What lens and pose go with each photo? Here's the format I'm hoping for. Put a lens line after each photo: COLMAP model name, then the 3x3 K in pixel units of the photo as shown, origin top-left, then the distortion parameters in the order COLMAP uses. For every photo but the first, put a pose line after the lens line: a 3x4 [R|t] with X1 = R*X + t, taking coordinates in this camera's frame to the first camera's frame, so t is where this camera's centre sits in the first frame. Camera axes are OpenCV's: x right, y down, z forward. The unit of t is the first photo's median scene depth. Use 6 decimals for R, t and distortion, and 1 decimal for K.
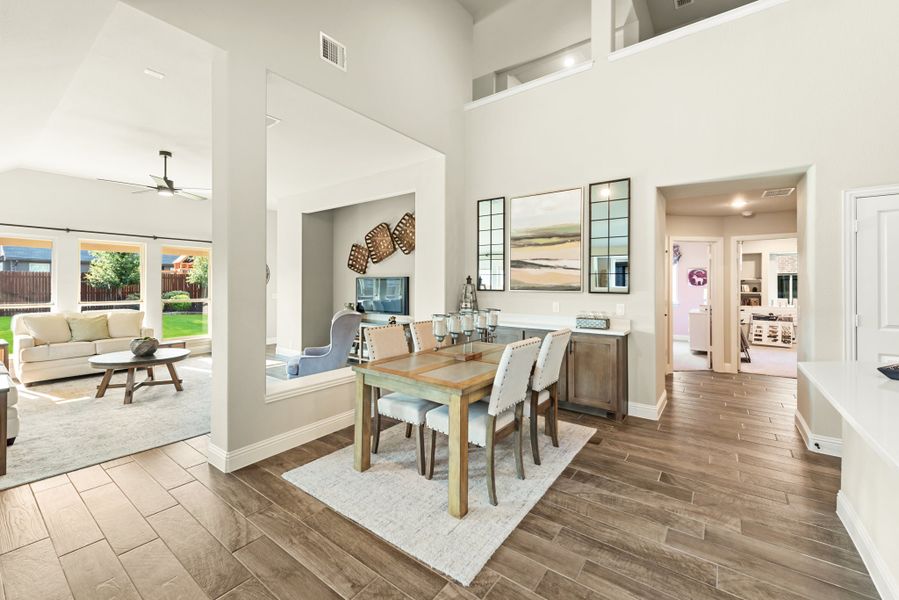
lens RADIAL K [[374.0, 0, 431.4], [0, 374.0, 284.6], [0, 0, 1]] dist [0.011286, -0.000331]
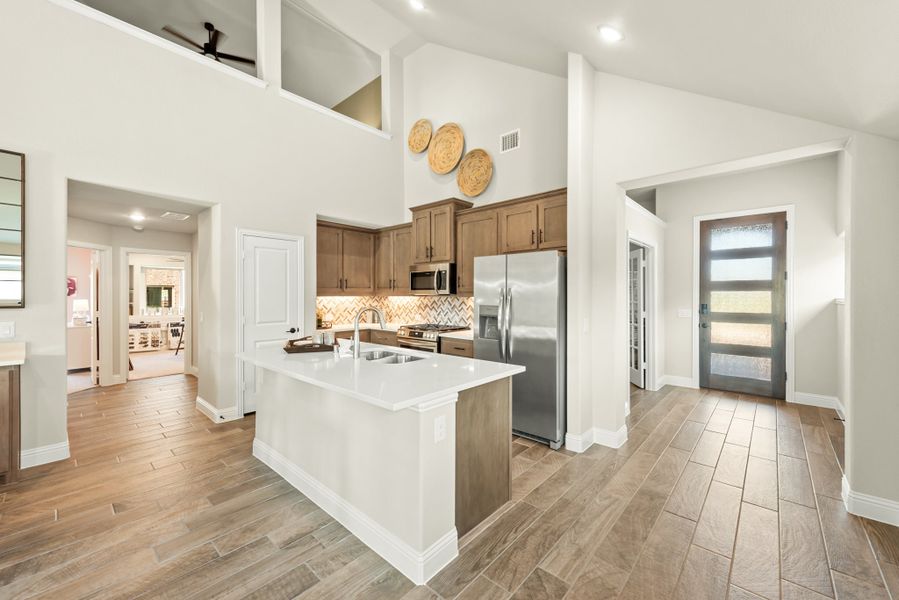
lens RADIAL K [[356.5, 0, 444.5], [0, 356.5, 296.5], [0, 0, 1]] dist [0.006832, -0.000299]
pose [[0.083314, -0.003669, 0.996517, -0.105168], [-0.000311, 0.999993, 0.003707, -0.000786], [-0.996523, -0.000619, 0.083313, 0.082806]]
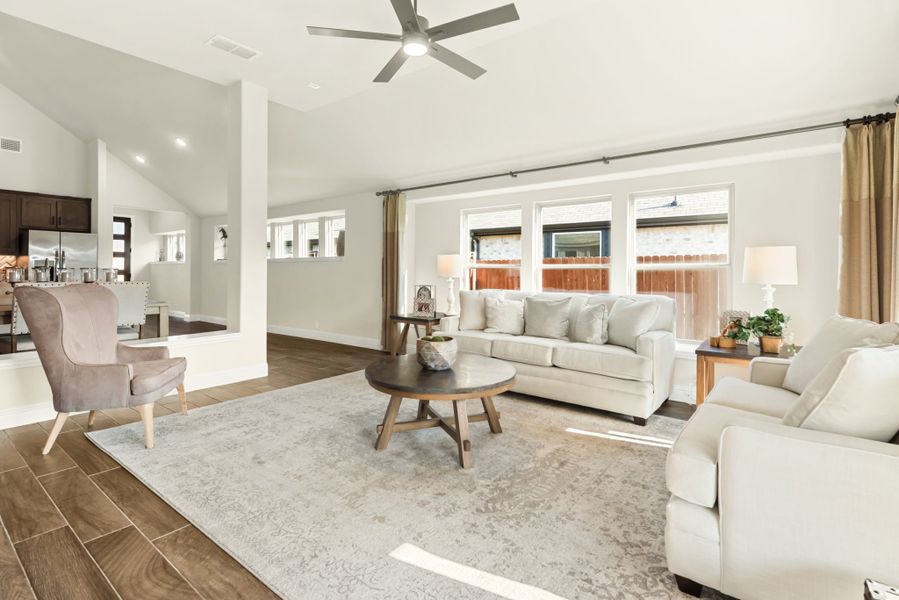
lens RADIAL K [[442.8, 0, 449.7], [0, 442.8, 273.0], [0, 0, 1]] dist [0.002119, 0.000174]
pose [[-0.999962, -0.008363, -0.002377, -0.778627], [-0.008370, 0.999960, 0.003122, 0.048065], [0.002351, 0.003142, -0.999992, 1.632723]]
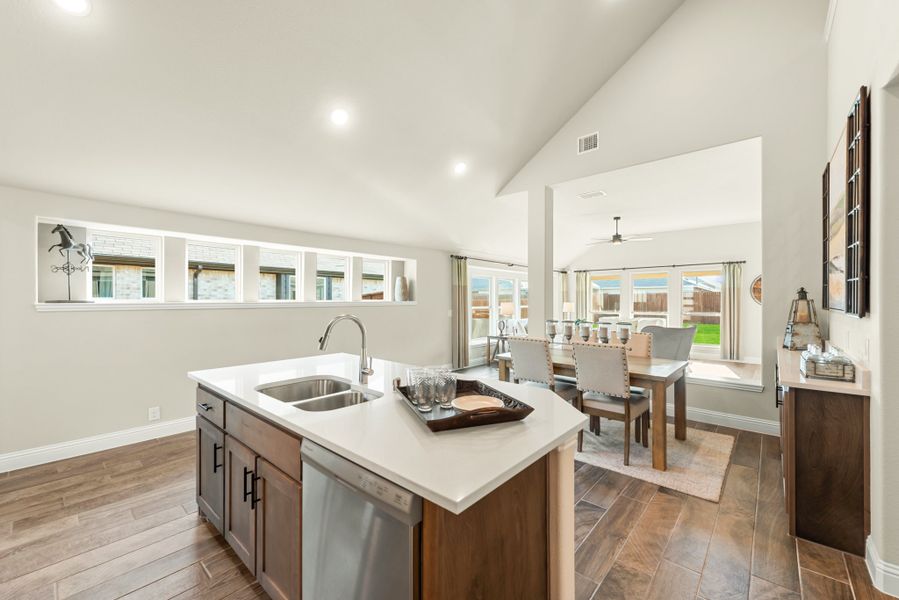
lens RADIAL K [[359.5, 0, 451.1], [0, 359.5, 299.9], [0, 0, 1]] dist [-0.000458, -0.000052]
pose [[-0.056587, -0.005027, -0.998385, 0.868601], [0.000580, 0.999987, -0.005068, 0.003349], [0.998398, -0.000866, -0.056583, 0.397152]]
